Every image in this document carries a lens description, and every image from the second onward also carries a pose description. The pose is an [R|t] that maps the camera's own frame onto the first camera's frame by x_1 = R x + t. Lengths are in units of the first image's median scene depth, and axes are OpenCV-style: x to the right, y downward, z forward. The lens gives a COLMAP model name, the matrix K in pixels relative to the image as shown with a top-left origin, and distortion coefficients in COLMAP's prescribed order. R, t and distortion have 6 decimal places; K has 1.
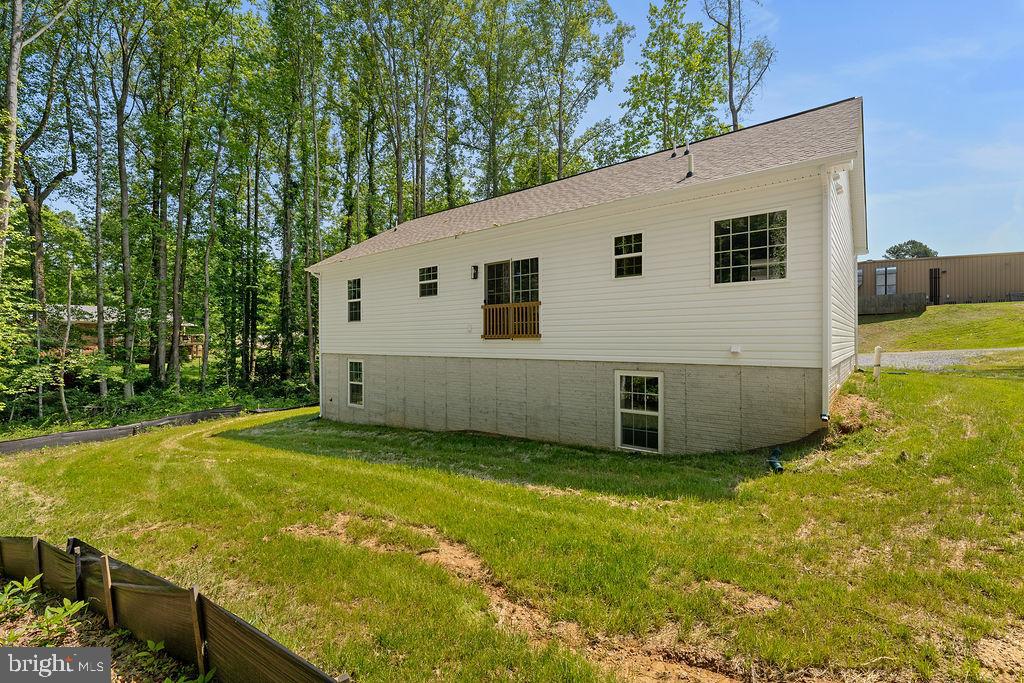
lens RADIAL K [[443.9, 0, 509.9], [0, 443.9, 352.8], [0, 0, 1]] dist [-0.001469, -0.000208]
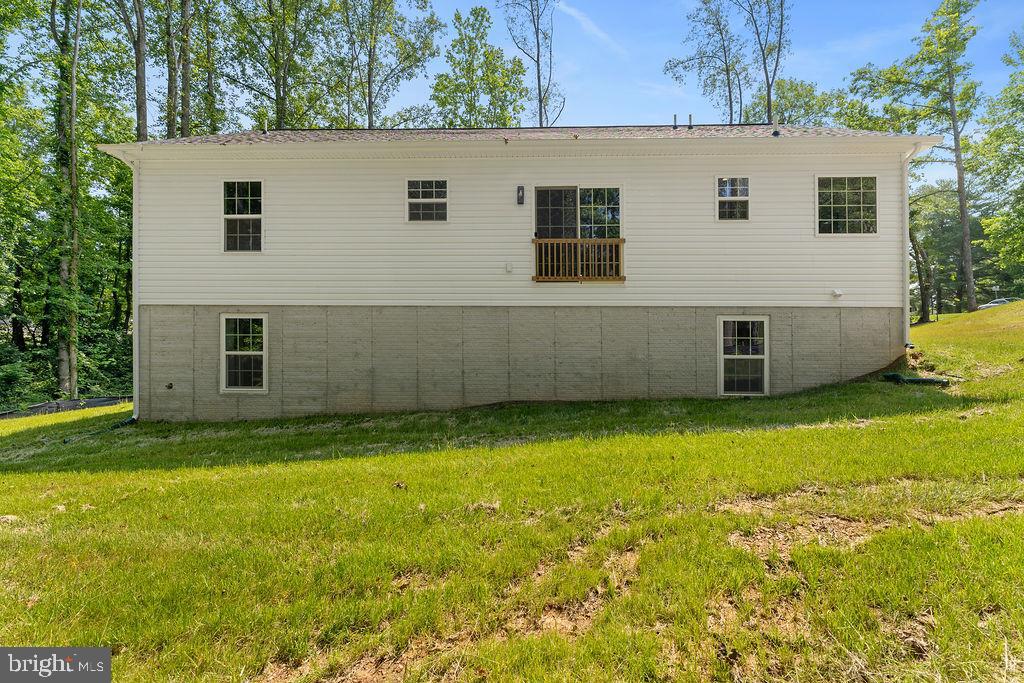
lens RADIAL K [[417.8, 0, 513.6], [0, 417.8, 357.0], [0, 0, 1]] dist [0.001196, 0.000096]
pose [[0.799872, -0.001678, 0.600168, -0.507532], [0.005859, 0.999970, -0.005012, 0.100402], [-0.600142, 0.007526, 0.799858, 0.412819]]
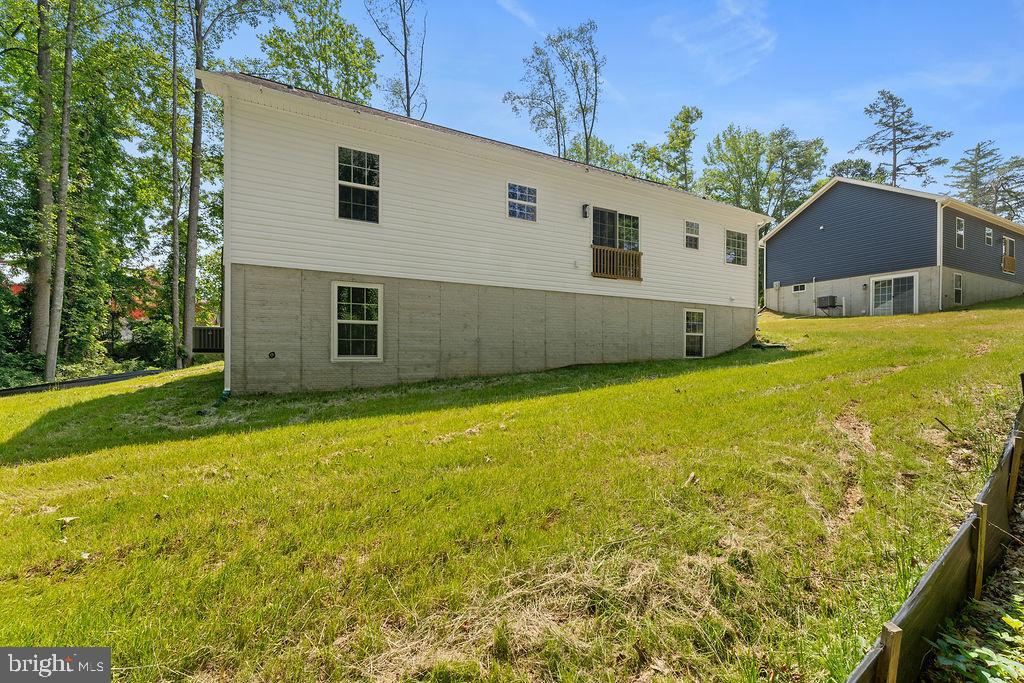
lens RADIAL K [[408.2, 0, 509.2], [0, 408.2, 354.9], [0, 0, 1]] dist [0.001317, 0.000283]
pose [[0.412777, -0.010133, 0.910776, -0.991819], [0.008051, 0.999940, 0.007475, 0.141999], [-0.910796, 0.004247, 0.412834, 0.741456]]
